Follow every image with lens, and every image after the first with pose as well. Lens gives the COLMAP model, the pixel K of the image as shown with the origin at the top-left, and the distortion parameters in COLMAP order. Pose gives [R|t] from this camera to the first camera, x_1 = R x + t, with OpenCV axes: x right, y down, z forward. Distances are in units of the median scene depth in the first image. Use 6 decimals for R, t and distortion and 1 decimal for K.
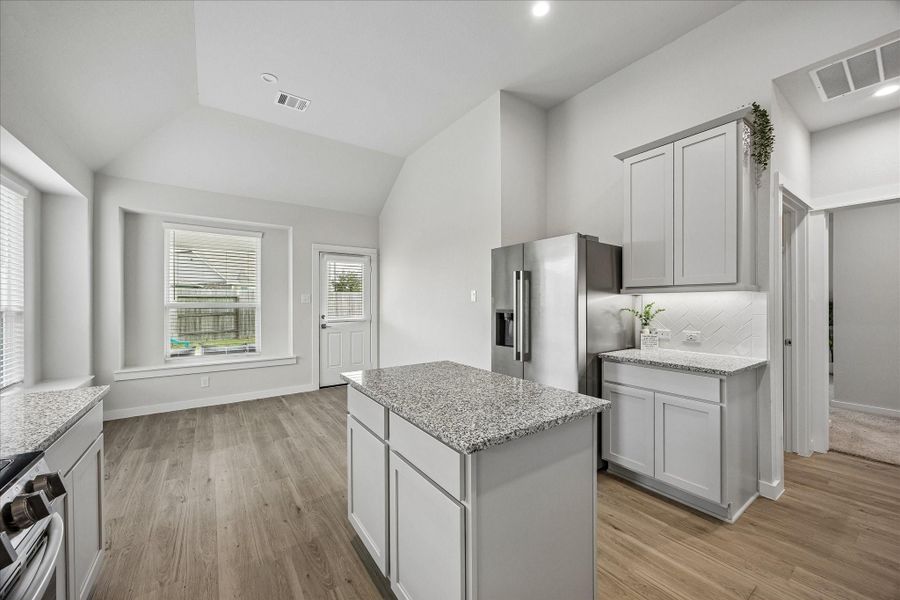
lens RADIAL K [[339.3, 0, 455.1], [0, 339.3, 300.0], [0, 0, 1]] dist [-0.002896, -0.000151]
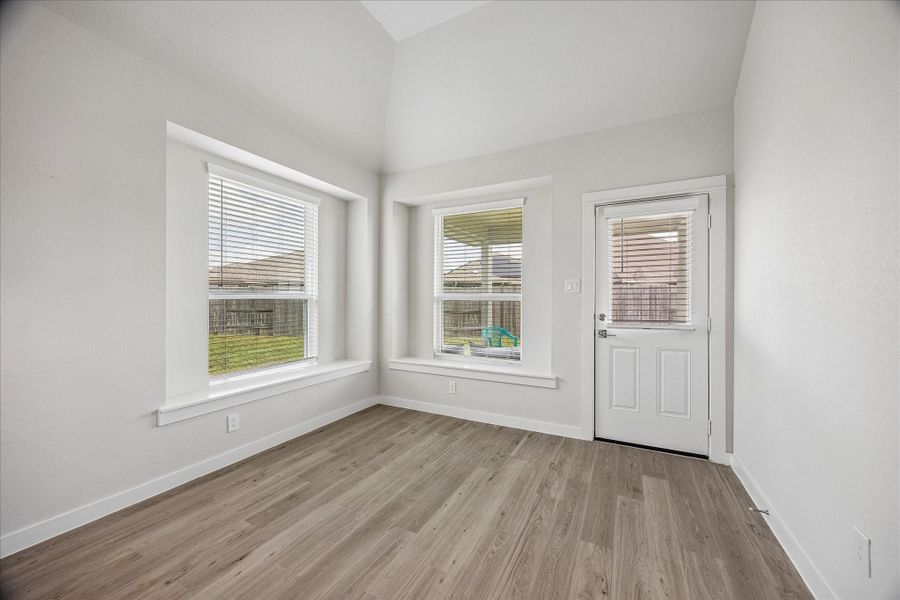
lens RADIAL K [[339.3, 0, 452.2], [0, 339.3, 303.4], [0, 0, 1]] dist [-0.002896, -0.000151]
pose [[0.452150, 0.006413, -0.891919, 0.013400], [0.000285, 0.999973, 0.007334, 0.029658], [0.891942, -0.003570, 0.452136, 0.696117]]
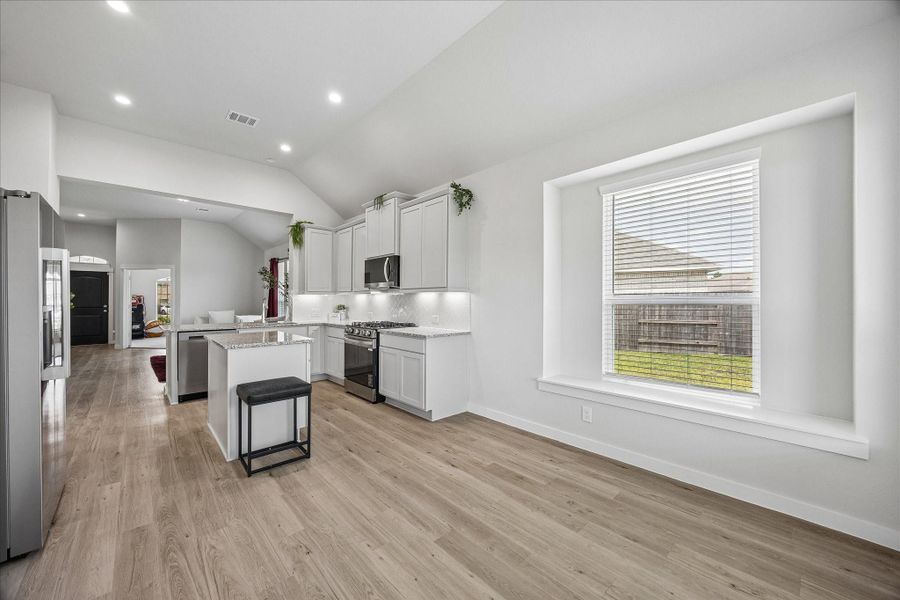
lens RADIAL K [[339.3, 0, 454.2], [0, 339.3, 301.7], [0, 0, 1]] dist [-0.002896, -0.000151]
pose [[-0.991787, 0.004072, -0.127833, -0.388704], [0.004410, 0.999987, -0.002359, 0.019044], [0.127822, -0.002903, -0.991793, 1.325937]]
